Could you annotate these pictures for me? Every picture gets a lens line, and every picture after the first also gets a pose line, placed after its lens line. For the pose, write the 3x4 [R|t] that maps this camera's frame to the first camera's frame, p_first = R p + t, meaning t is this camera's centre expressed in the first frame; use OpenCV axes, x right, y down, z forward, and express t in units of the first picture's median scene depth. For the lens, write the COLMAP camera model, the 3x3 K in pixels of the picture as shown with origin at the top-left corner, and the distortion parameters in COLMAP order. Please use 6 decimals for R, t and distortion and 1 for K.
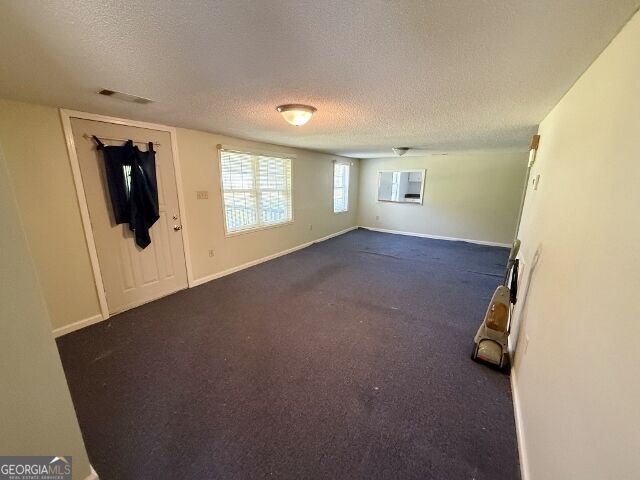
lens RADIAL K [[256.4, 0, 319.1], [0, 256.4, 240.3], [0, 0, 1]] dist [0.000783, 0.000187]
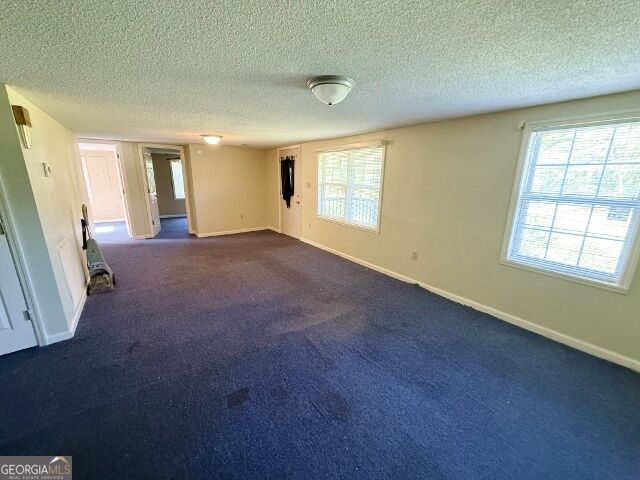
lens RADIAL K [[256.4, 0, 319.1], [0, 256.4, 240.3], [0, 0, 1]] dist [0.000783, 0.000187]
pose [[-0.375014, 0.205004, -0.904067, 0.852801], [-0.234026, 0.922717, 0.306309, -0.317413], [0.896993, 0.326445, -0.298055, 1.454535]]
